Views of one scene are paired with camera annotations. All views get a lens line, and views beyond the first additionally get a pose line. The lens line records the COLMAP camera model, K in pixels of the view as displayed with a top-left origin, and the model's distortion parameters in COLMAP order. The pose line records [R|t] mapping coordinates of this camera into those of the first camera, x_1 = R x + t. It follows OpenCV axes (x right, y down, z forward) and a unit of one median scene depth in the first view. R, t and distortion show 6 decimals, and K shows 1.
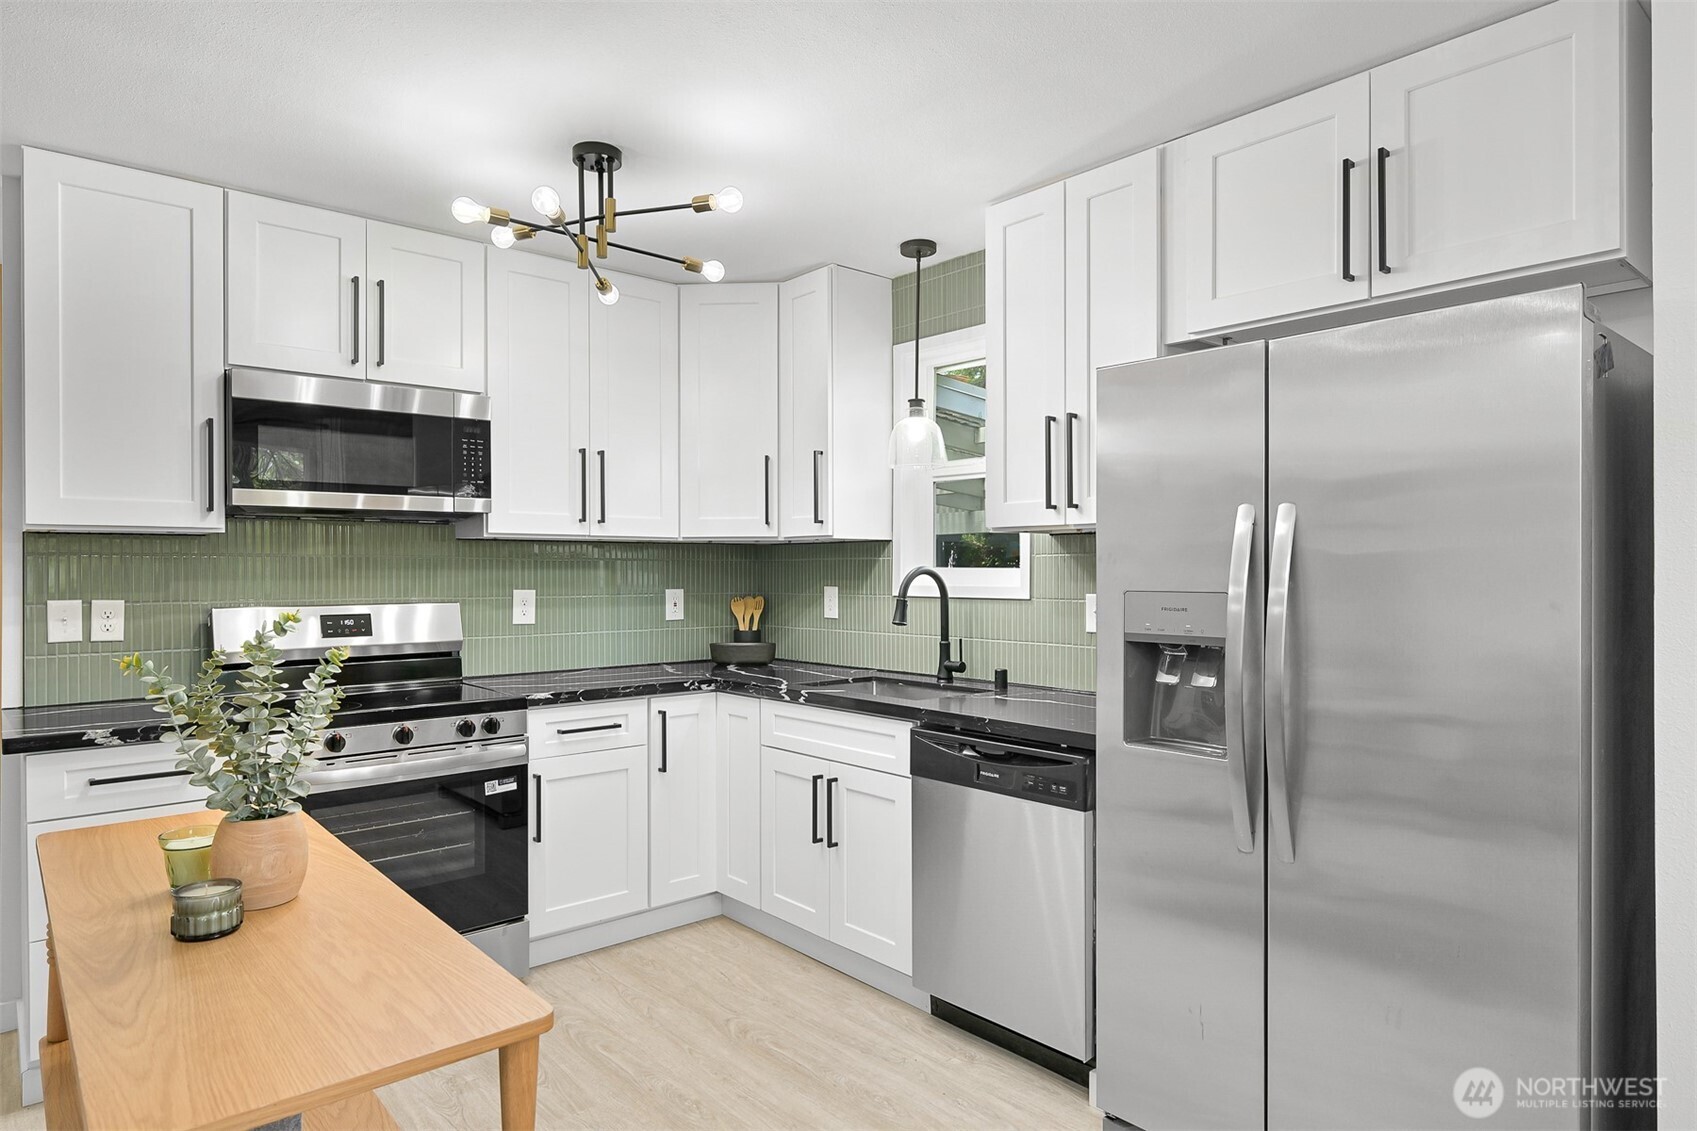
lens RADIAL K [[986.3, 0, 858.5], [0, 986.3, 569.0], [0, 0, 1]] dist [-0.002674, 0.003252]
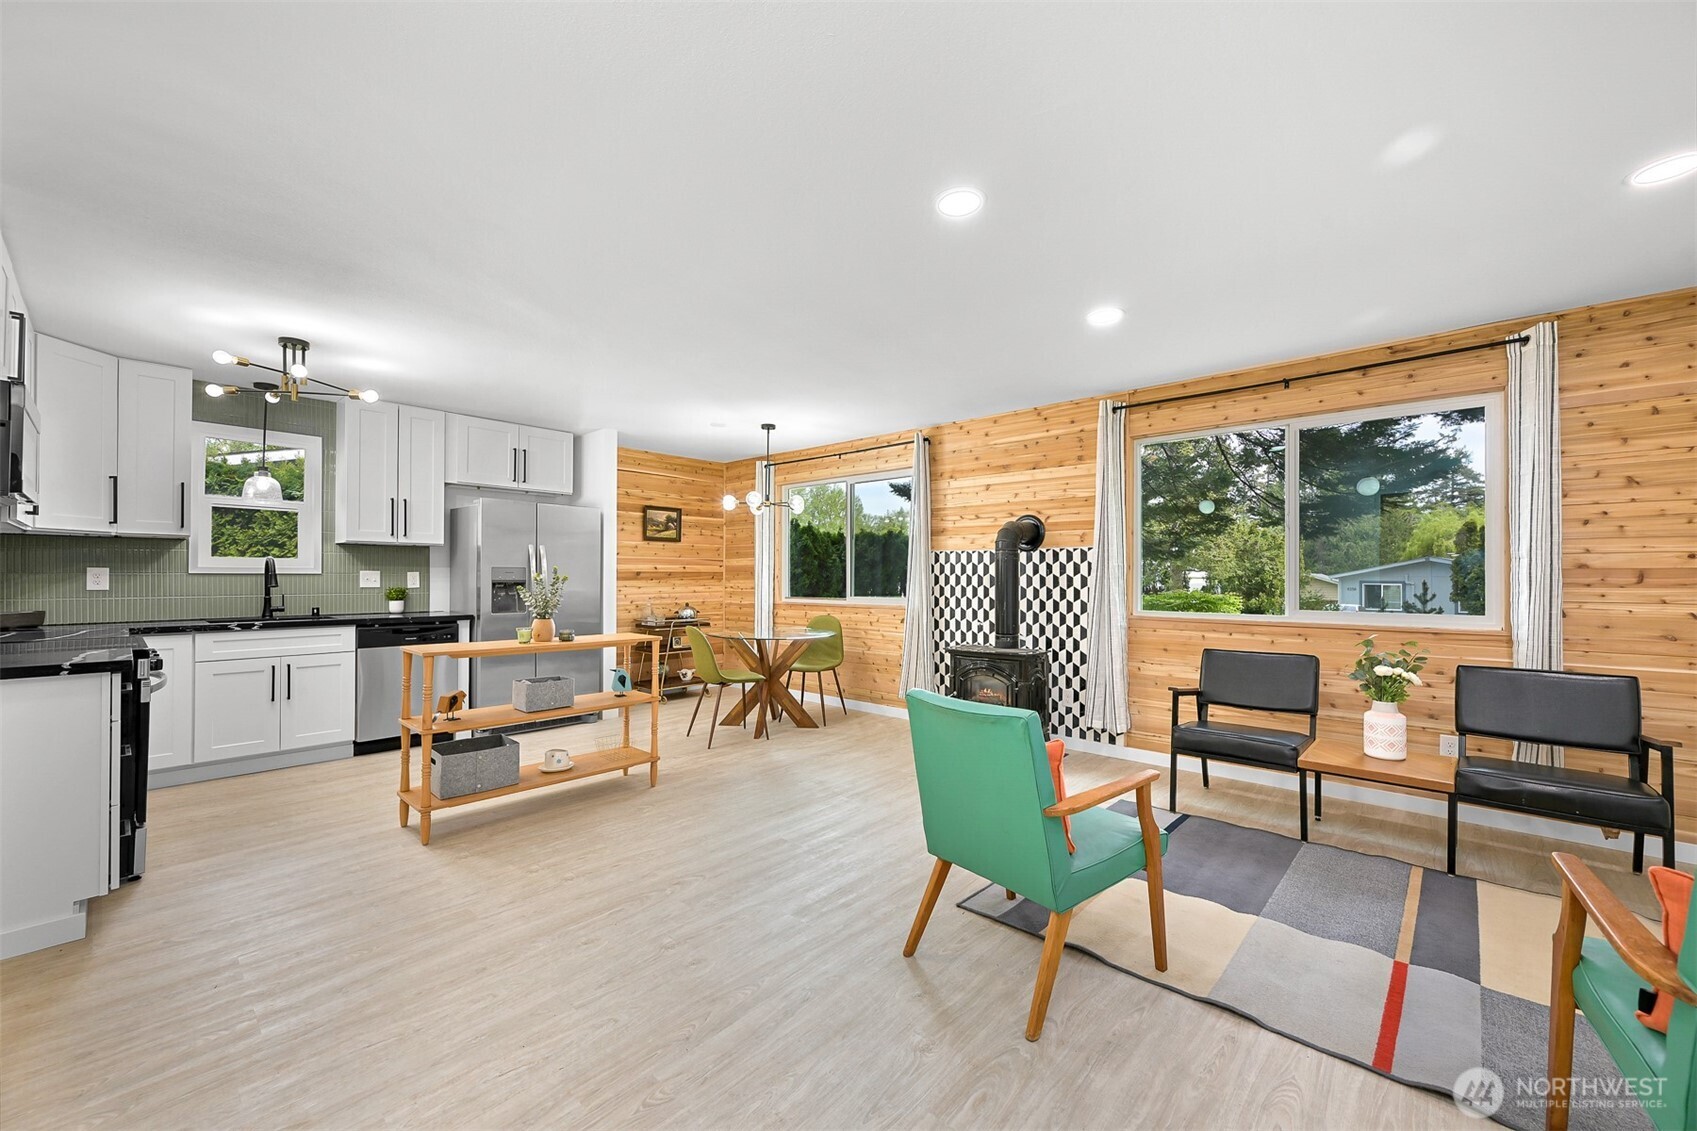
lens RADIAL K [[671.7, 0, 854.5], [0, 671.7, 575.8], [0, 0, 1]] dist [0.001101, -0.000522]
pose [[-0.118930, -0.001039, 0.992902, -1.593578], [-0.004553, 0.999990, 0.000501, 0.032390], [-0.992892, -0.004462, -0.118933, 0.041284]]
